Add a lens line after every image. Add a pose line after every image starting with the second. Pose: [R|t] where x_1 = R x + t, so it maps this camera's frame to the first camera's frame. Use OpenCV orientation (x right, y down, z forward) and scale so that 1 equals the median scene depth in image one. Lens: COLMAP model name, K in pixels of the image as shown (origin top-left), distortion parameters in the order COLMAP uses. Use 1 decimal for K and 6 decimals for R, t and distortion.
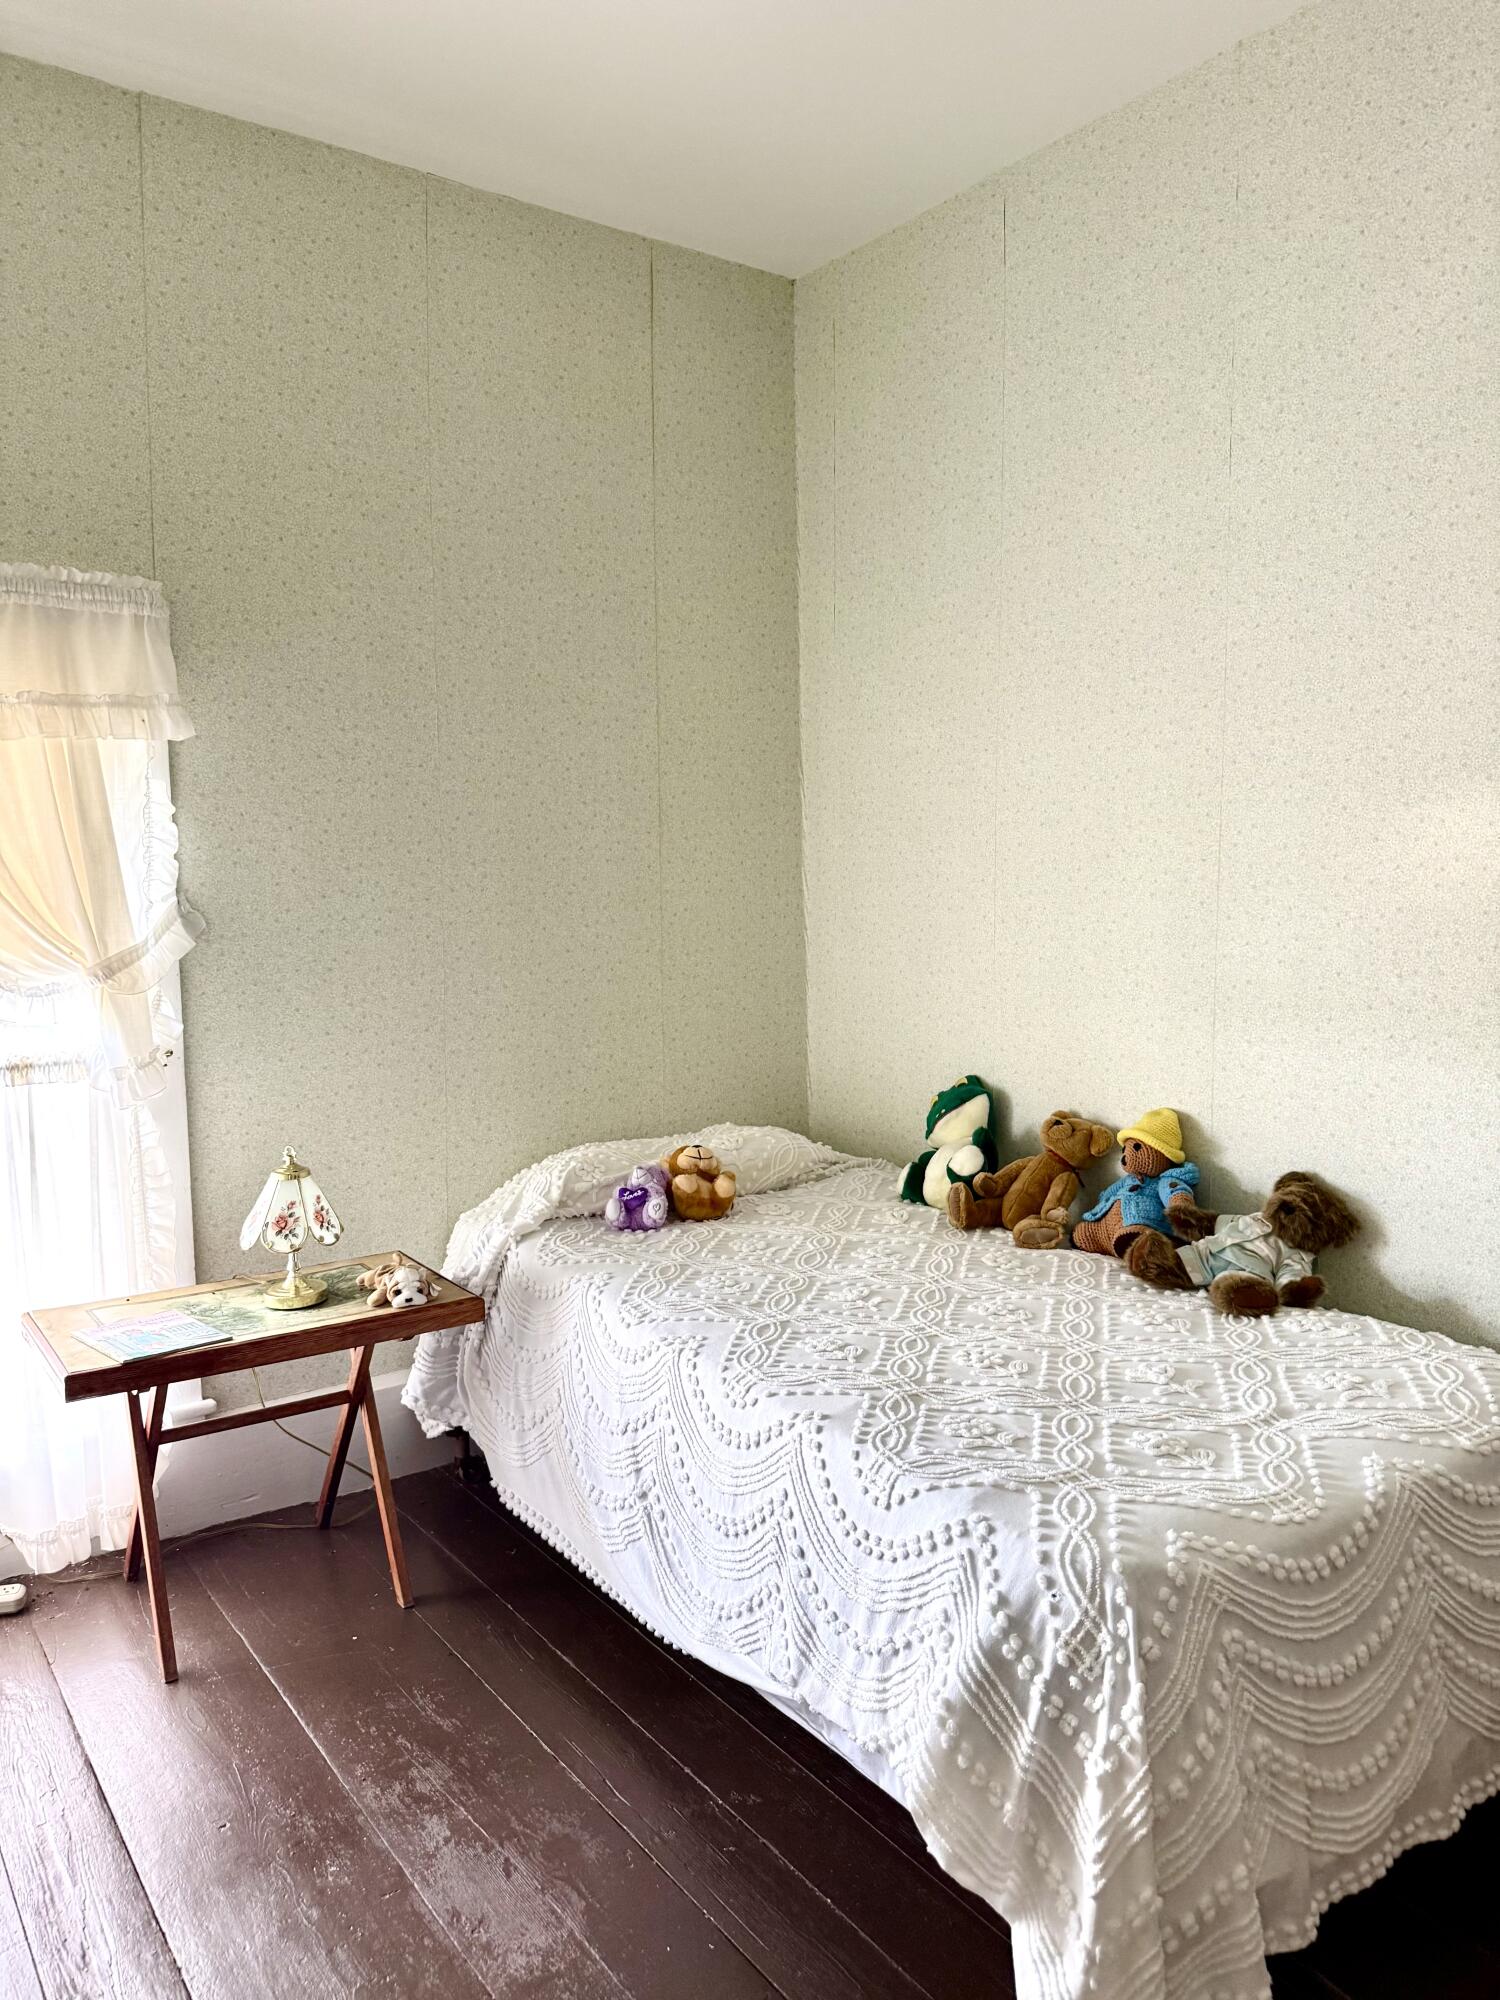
lens RADIAL K [[1401.9, 0, 752.1], [0, 1401.9, 990.6], [0, 0, 1]] dist [0.056416, -0.075350]
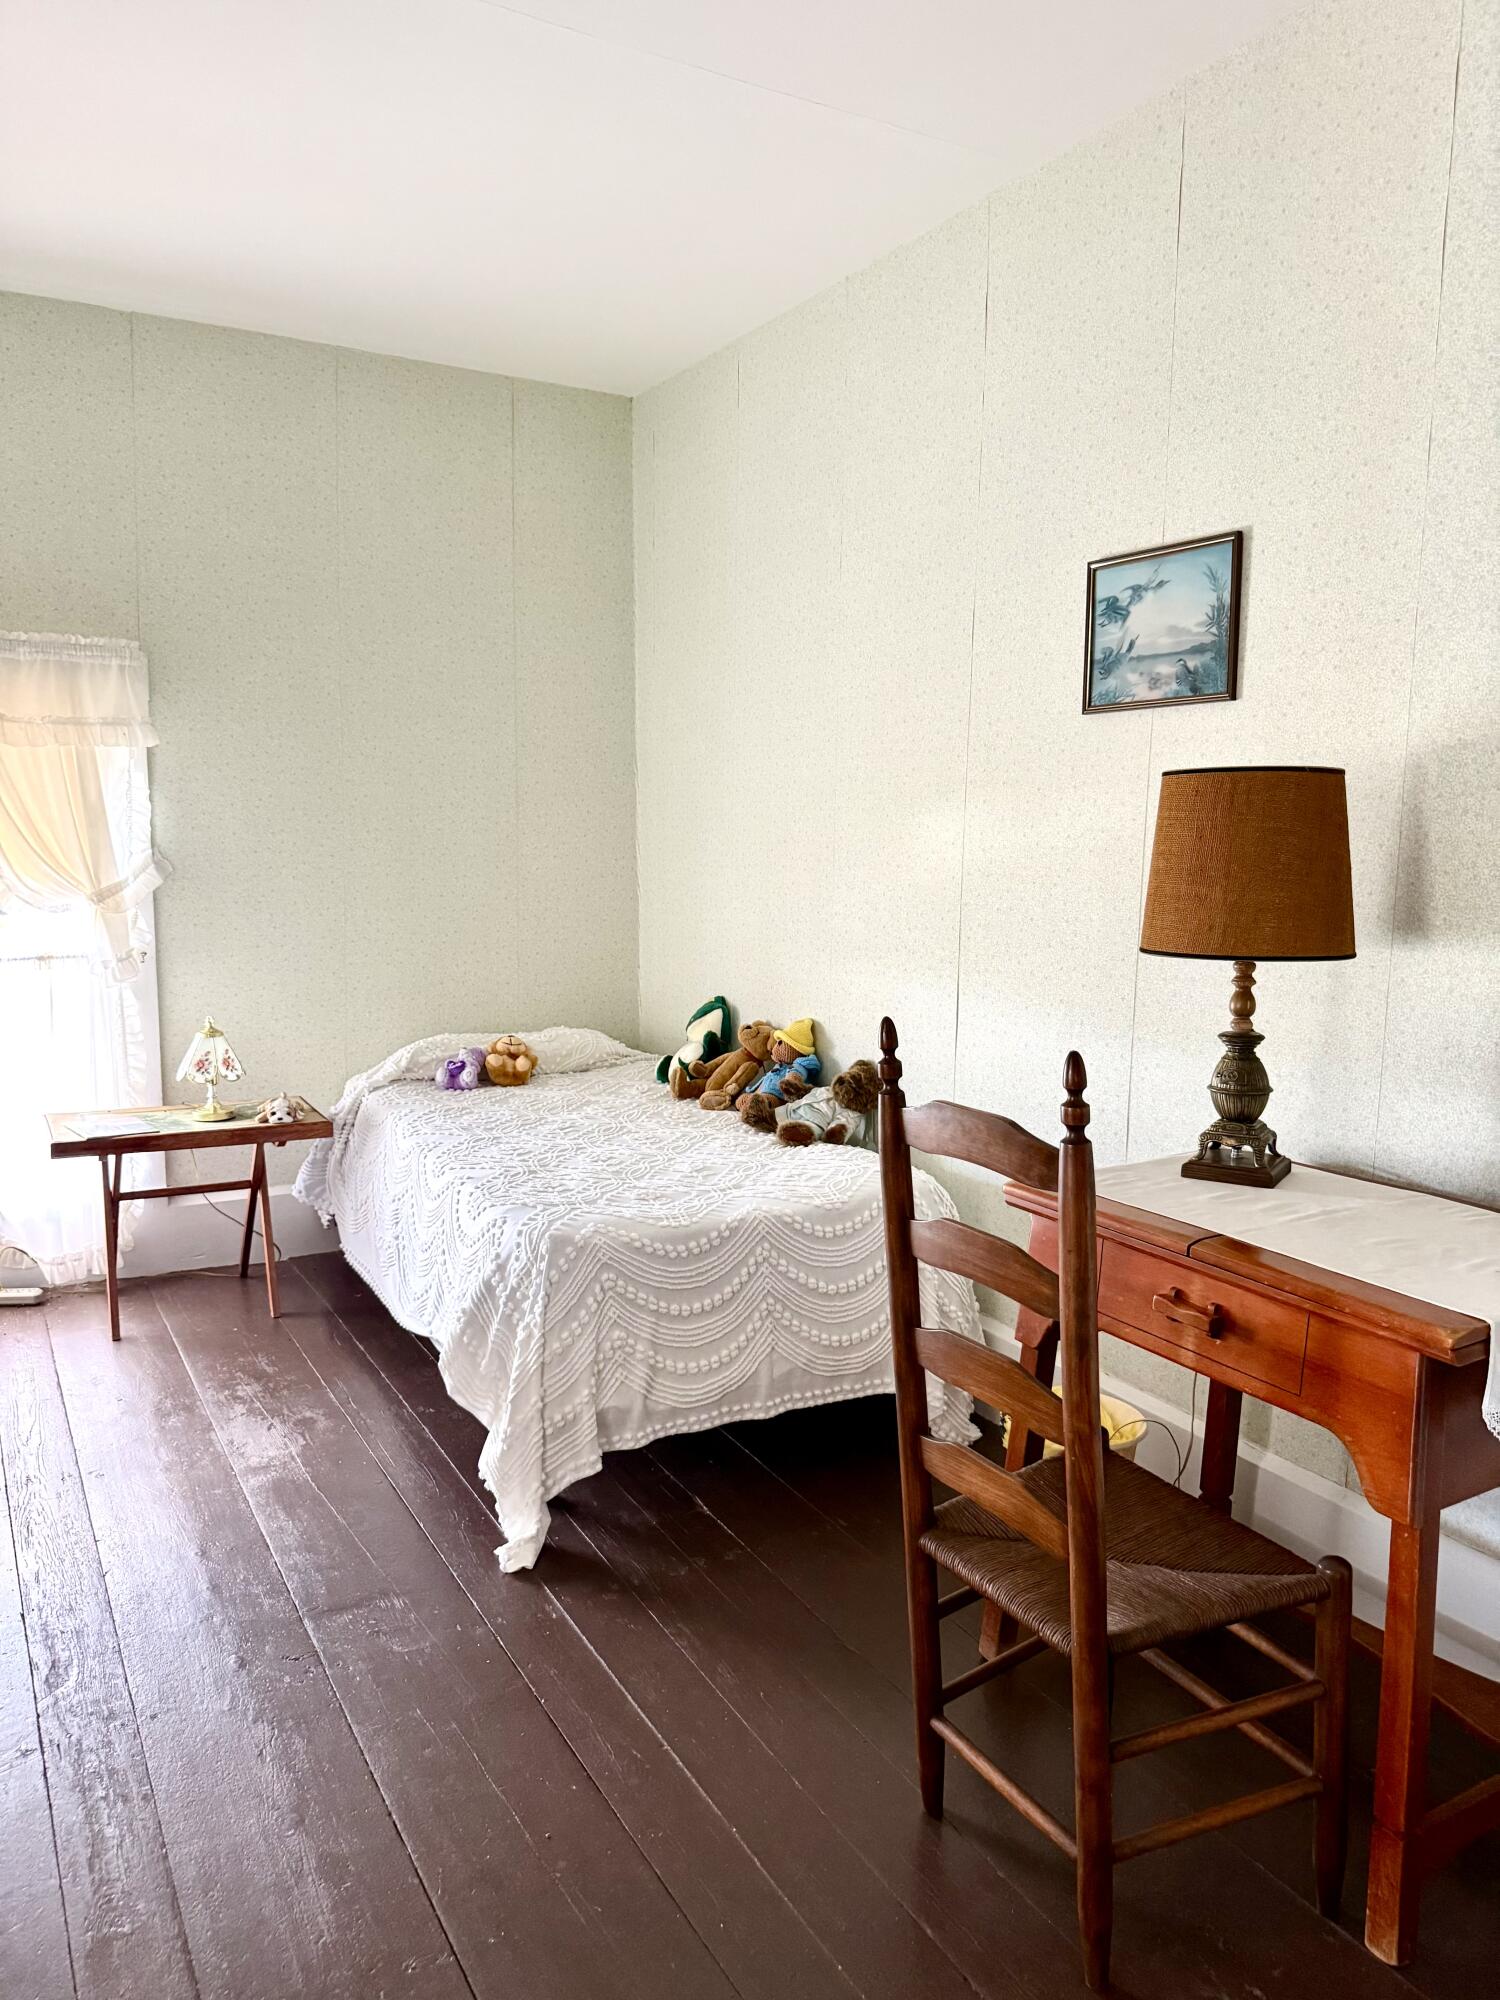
lens RADIAL K [[1401.9, 0, 737.4], [0, 1401.9, 999.9], [0, 0, 1]] dist [0.056416, -0.075350]
pose [[0.992460, 0.038508, -0.116362, 0.416055], [-0.034682, 0.998795, 0.034731, 0.020351], [0.117559, -0.030433, 0.992599, -0.448366]]
